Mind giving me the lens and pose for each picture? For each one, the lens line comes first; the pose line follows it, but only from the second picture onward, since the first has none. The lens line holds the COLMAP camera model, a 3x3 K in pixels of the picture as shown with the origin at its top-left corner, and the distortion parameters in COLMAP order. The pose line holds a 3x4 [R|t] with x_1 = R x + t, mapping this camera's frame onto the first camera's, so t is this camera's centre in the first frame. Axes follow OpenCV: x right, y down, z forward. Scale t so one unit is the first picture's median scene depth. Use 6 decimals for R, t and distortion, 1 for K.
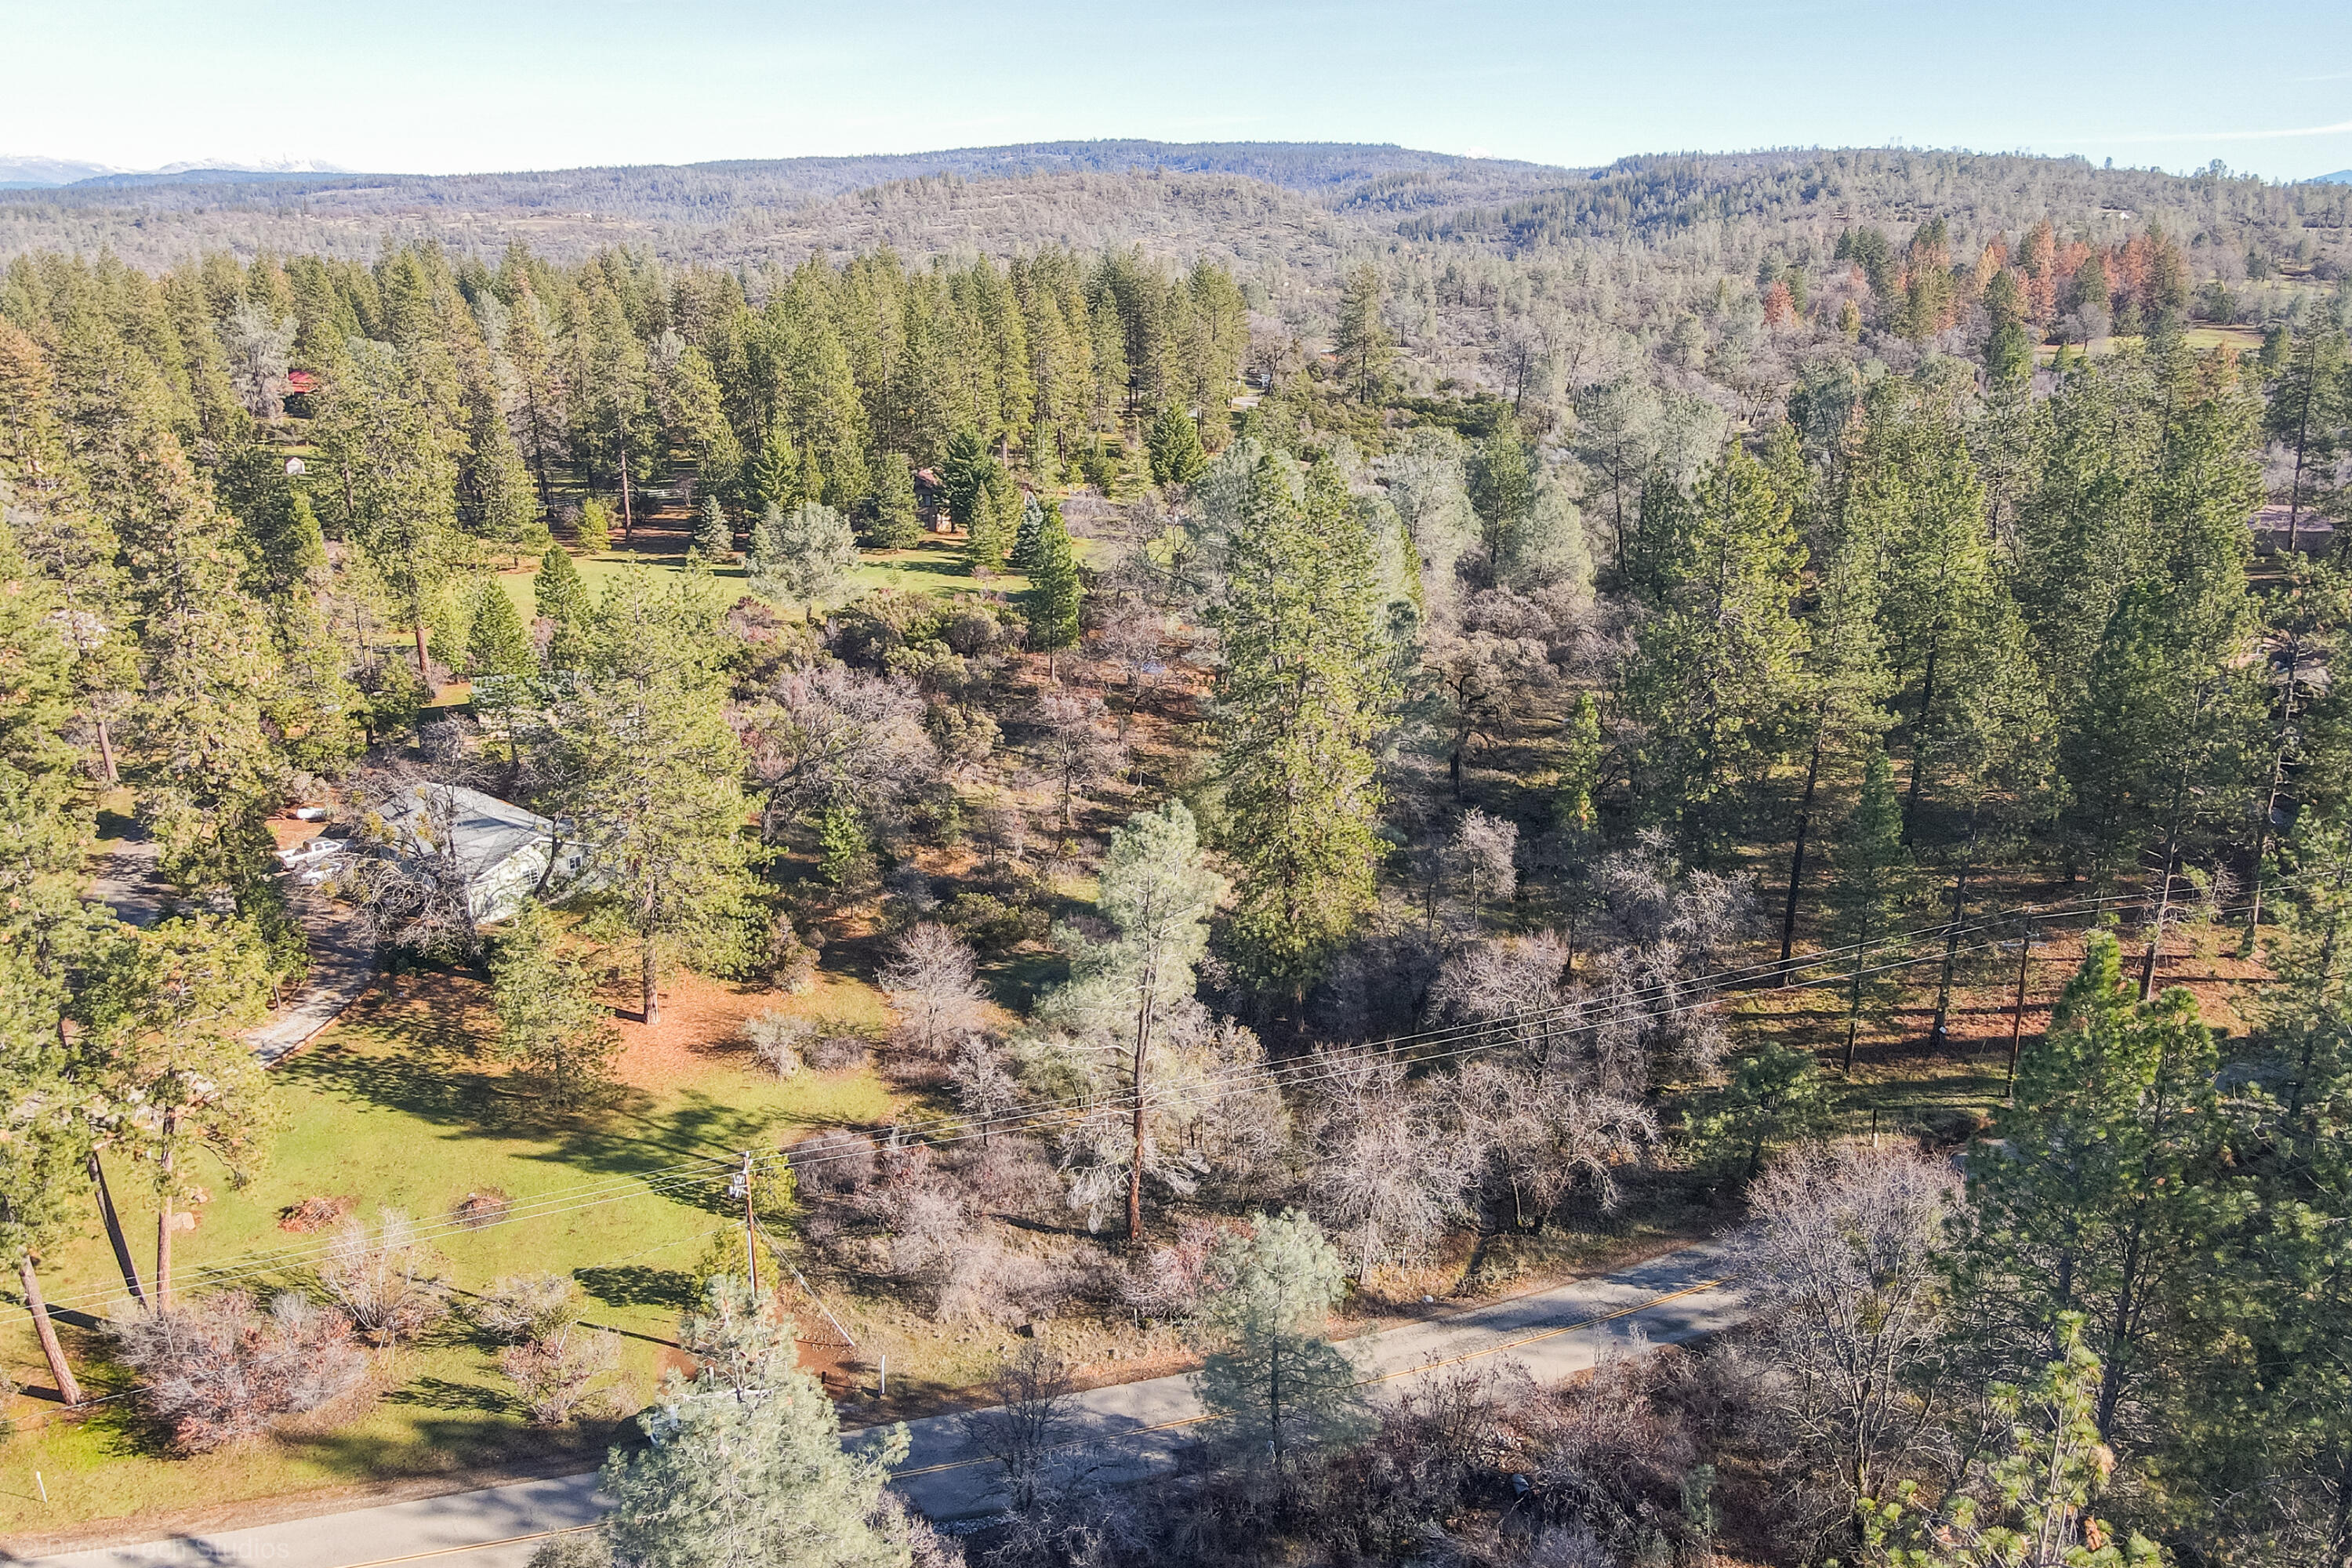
lens RADIAL K [[1687.9, 0, 1221.6], [0, 1687.9, 774.0], [0, 0, 1]] dist [-0.006216, 0.047522]
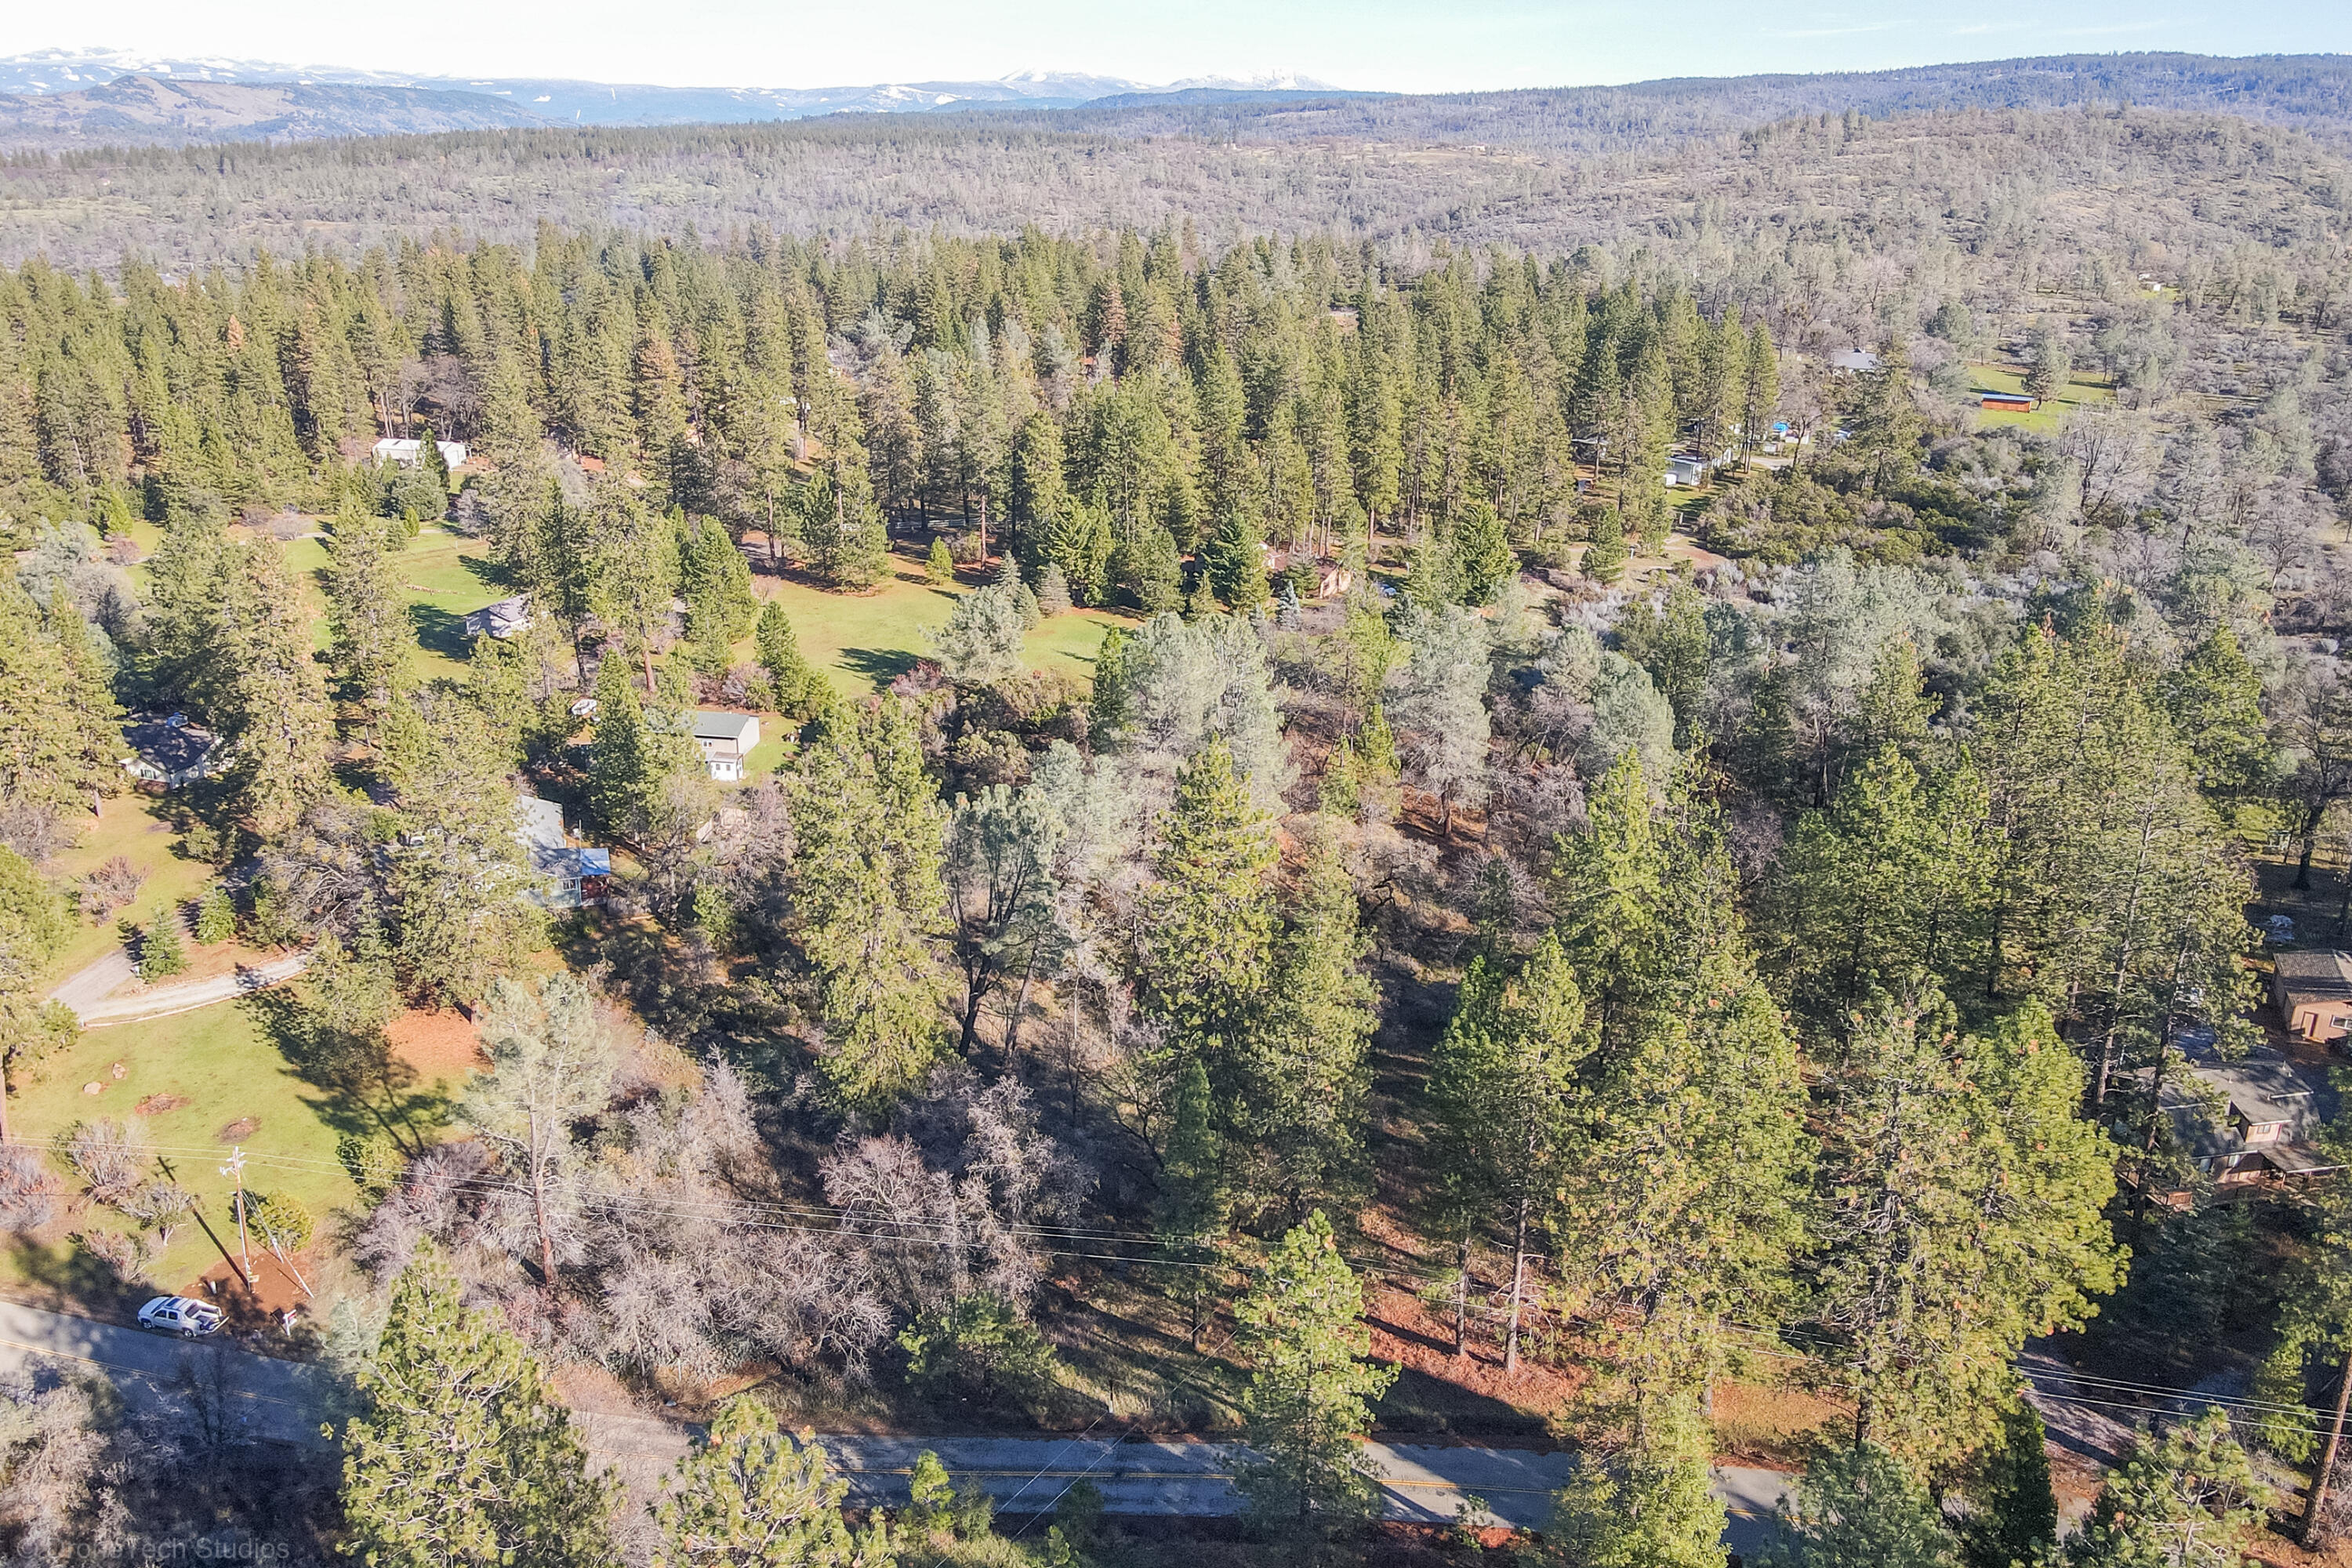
lens RADIAL K [[1756.5, 0, 1231.9], [0, 1756.5, 833.0], [0, 0, 1]] dist [0.009601, 0.006397]
pose [[0.877839, 0.195639, -0.437177, 0.360274], [-0.170372, 0.980621, 0.096730, -0.111244], [0.447629, -0.010431, 0.894159, 0.005702]]
